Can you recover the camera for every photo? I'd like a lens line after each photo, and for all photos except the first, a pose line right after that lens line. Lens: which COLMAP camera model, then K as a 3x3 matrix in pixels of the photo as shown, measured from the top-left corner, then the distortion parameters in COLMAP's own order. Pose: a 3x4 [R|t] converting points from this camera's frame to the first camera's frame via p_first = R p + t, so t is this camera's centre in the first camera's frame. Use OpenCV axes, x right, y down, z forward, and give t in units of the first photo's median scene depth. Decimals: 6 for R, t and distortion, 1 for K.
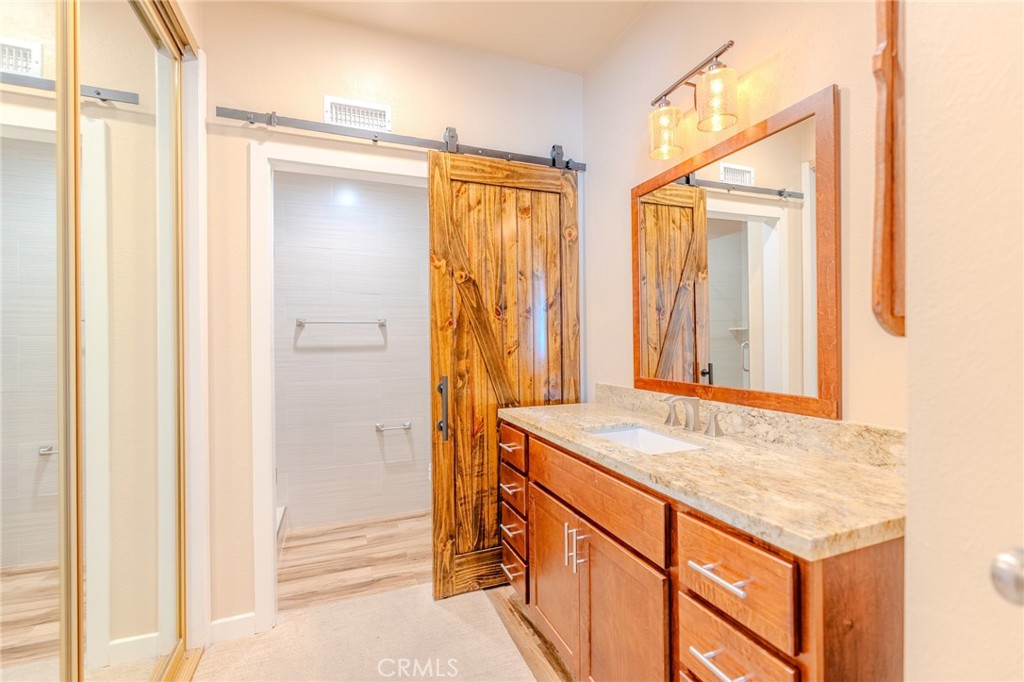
lens RADIAL K [[454.3, 0, 516.3], [0, 454.3, 341.3], [0, 0, 1]] dist [-0.006242, 0.002006]
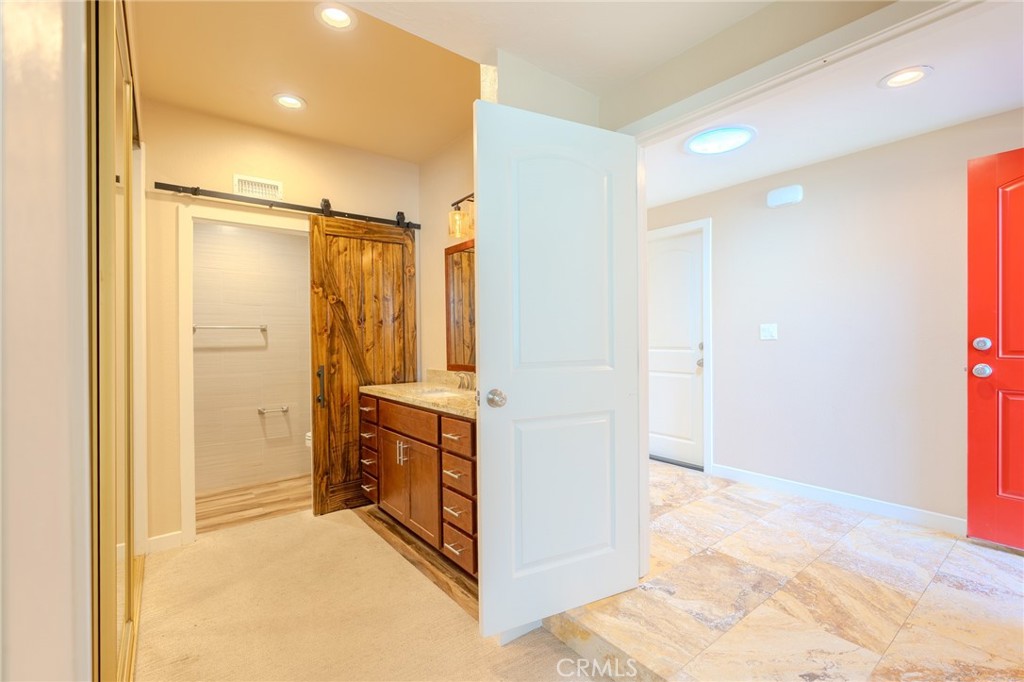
lens RADIAL K [[454.3, 0, 516.3], [0, 454.3, 341.3], [0, 0, 1]] dist [-0.006242, 0.002006]
pose [[0.959254, -0.002697, 0.282533, 0.033855], [0.003736, 0.999988, -0.003136, 0.003526], [-0.282521, 0.004064, 0.959252, -0.595625]]
